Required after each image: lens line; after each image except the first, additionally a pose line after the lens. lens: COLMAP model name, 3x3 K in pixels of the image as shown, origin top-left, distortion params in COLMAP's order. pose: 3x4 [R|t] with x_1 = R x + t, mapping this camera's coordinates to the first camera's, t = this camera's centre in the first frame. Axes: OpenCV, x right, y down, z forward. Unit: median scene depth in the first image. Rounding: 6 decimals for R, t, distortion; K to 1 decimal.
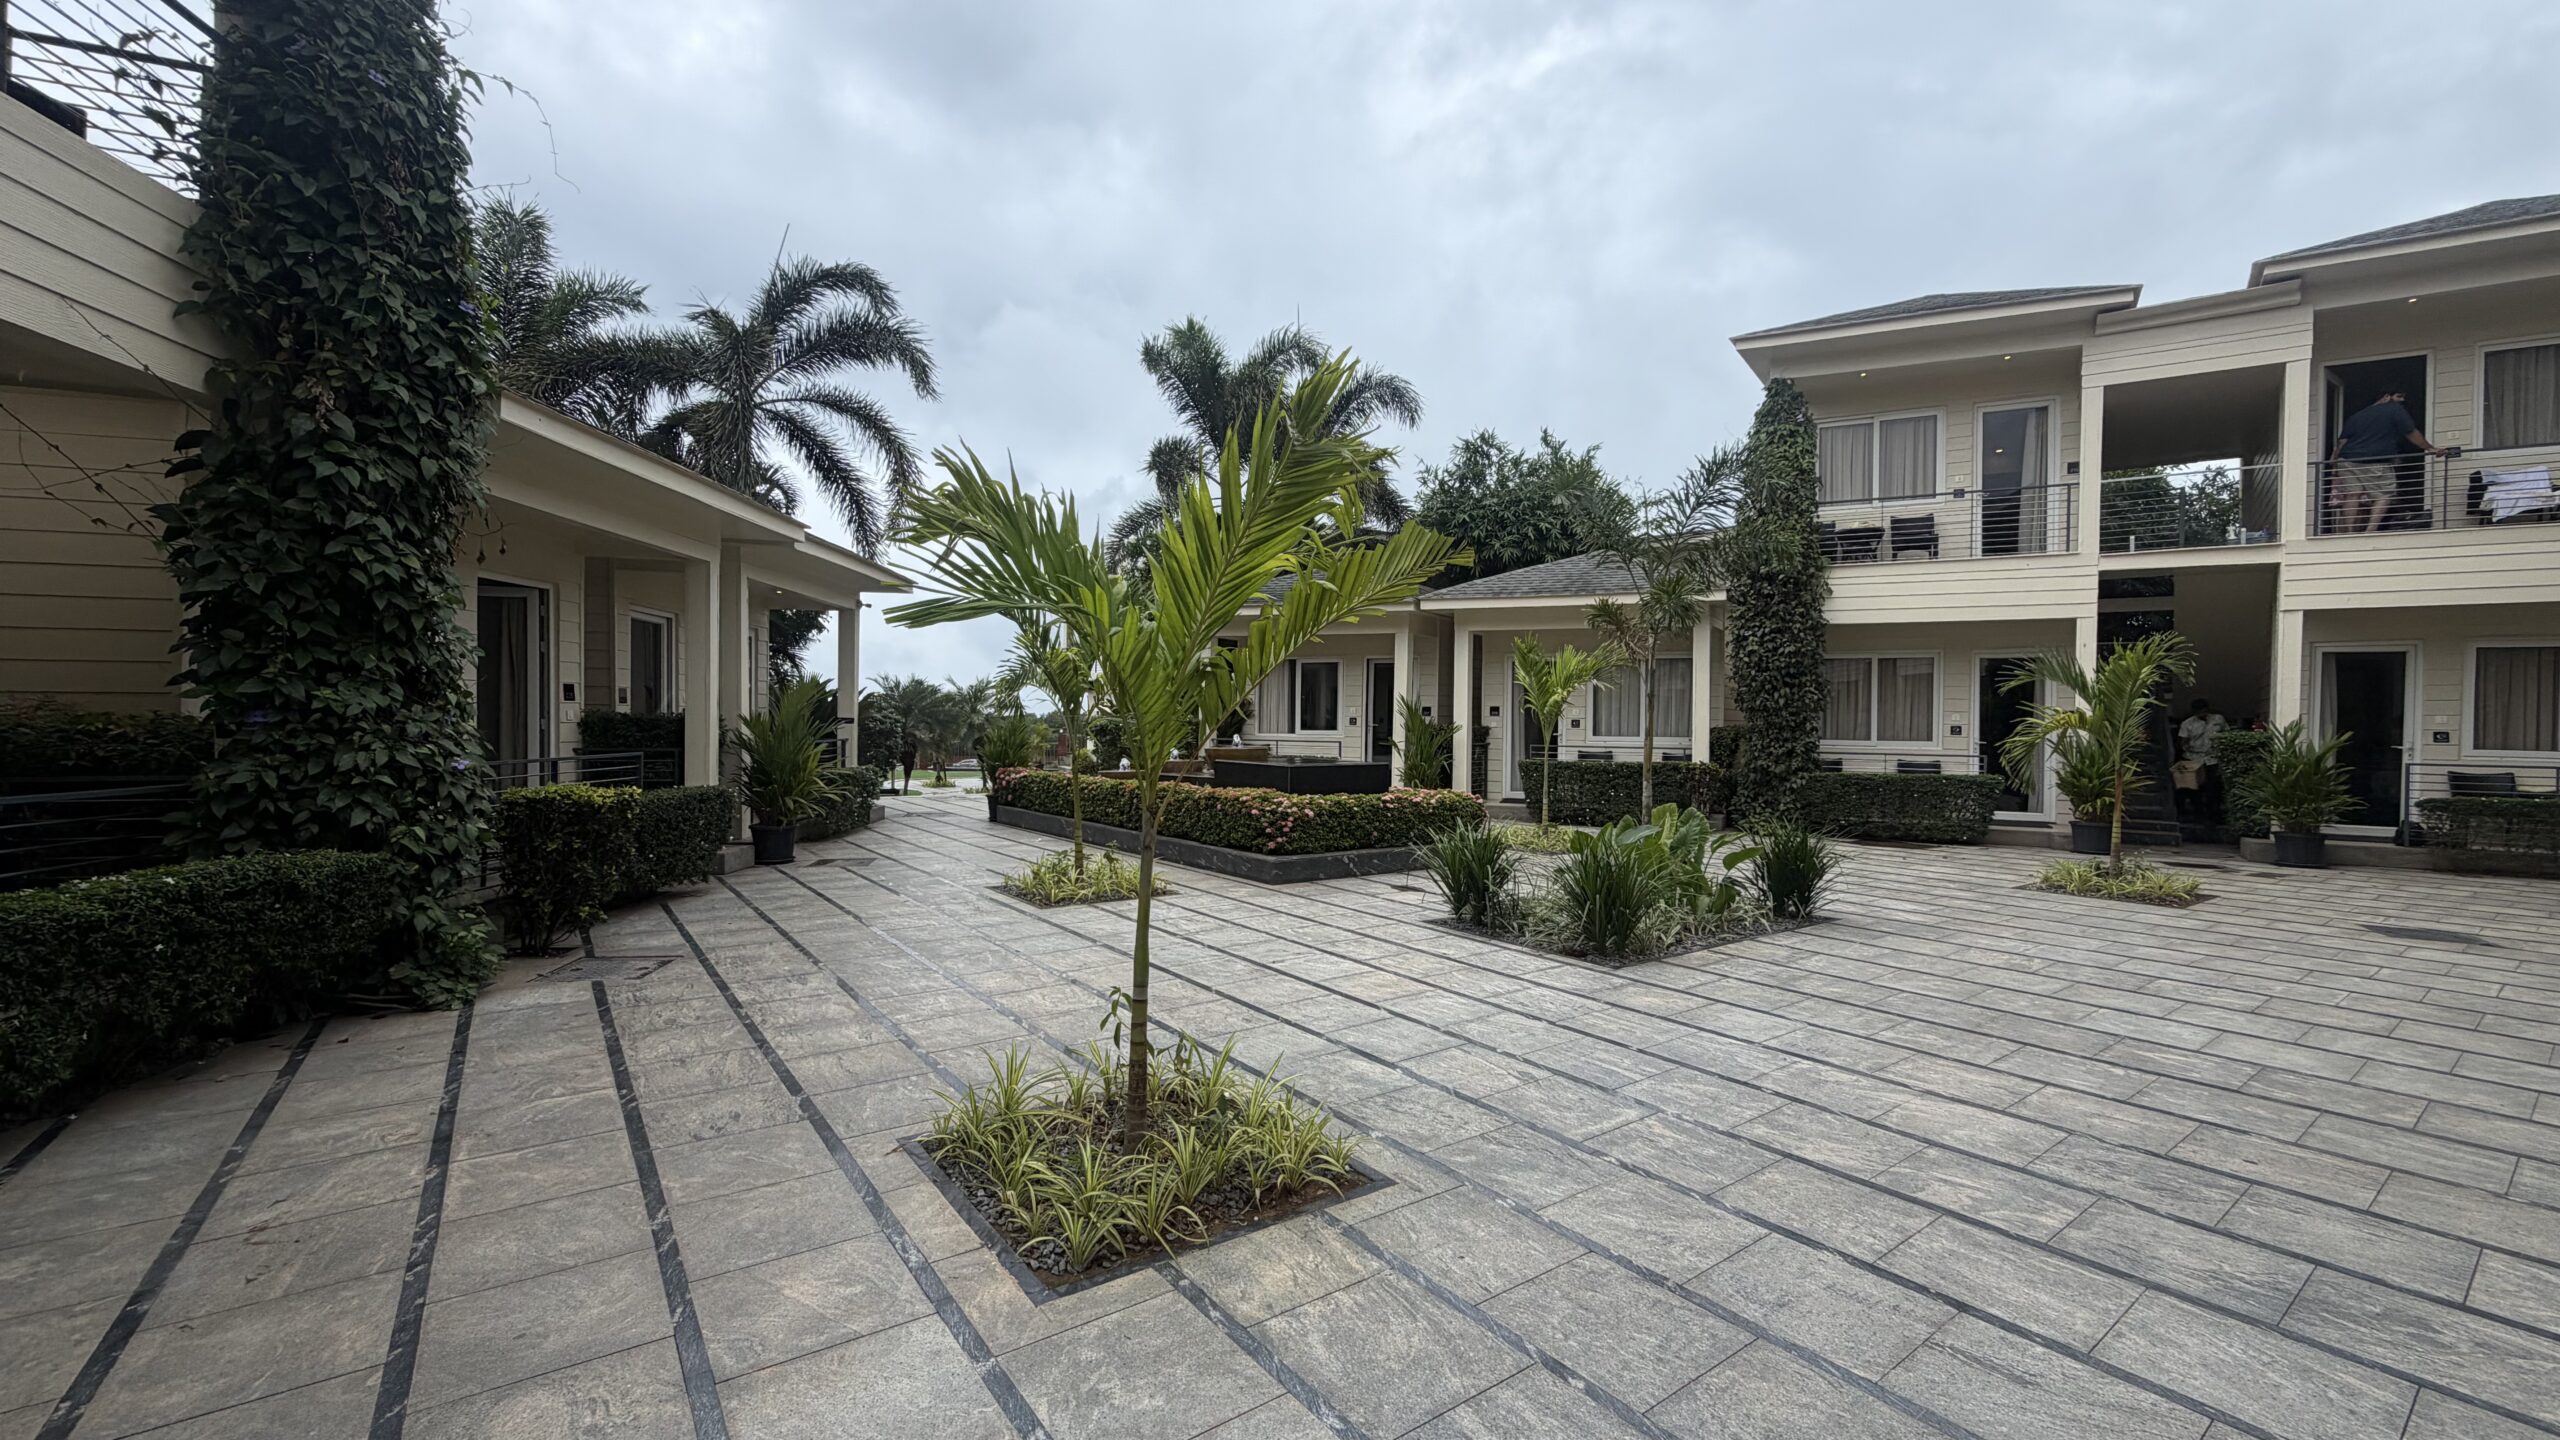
lens RADIAL K [[1016.5, 0, 1279.1], [0, 1016.5, 724.6], [0, 0, 1]] dist [-0.000728, 0.000147]
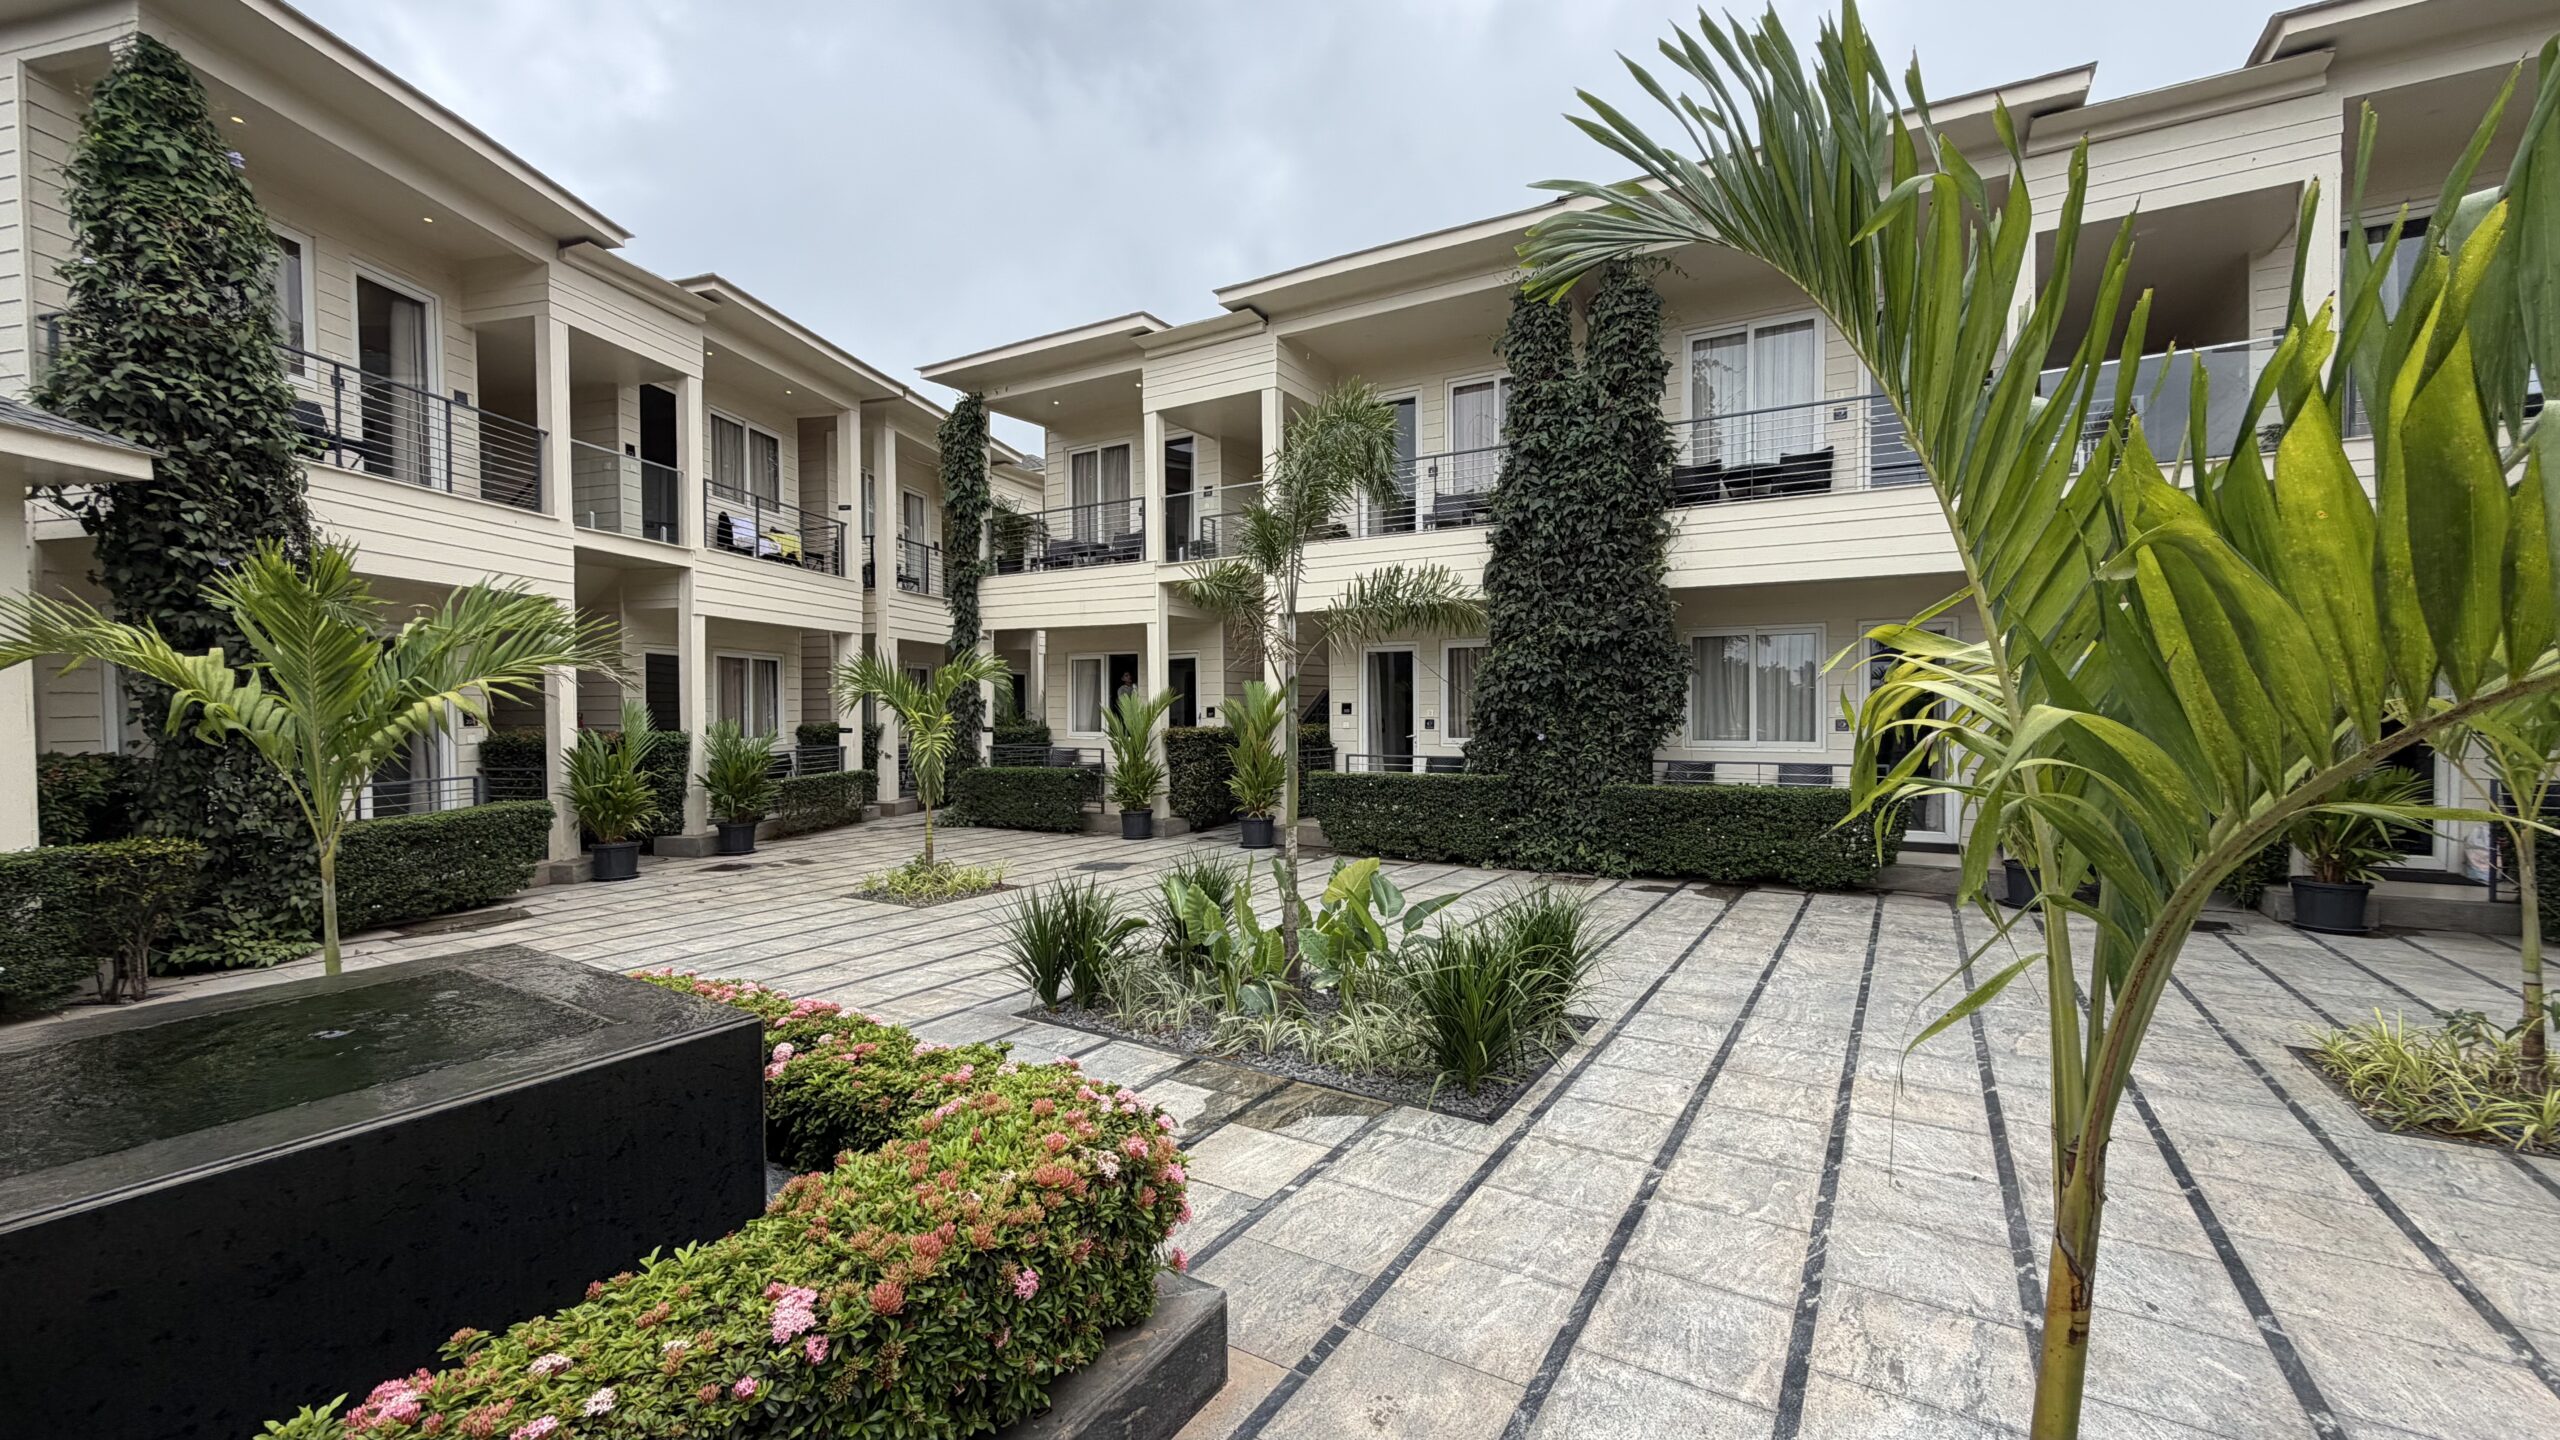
lens RADIAL K [[1016.5, 0, 1279.1], [0, 1016.5, 724.6], [0, 0, 1]] dist [-0.000728, 0.000147]
pose [[-0.363594, -0.027318, 0.931157, -0.442278], [0.008720, 0.999426, 0.032726, -0.058084], [-0.931517, 0.020018, -0.363147, 1.753443]]
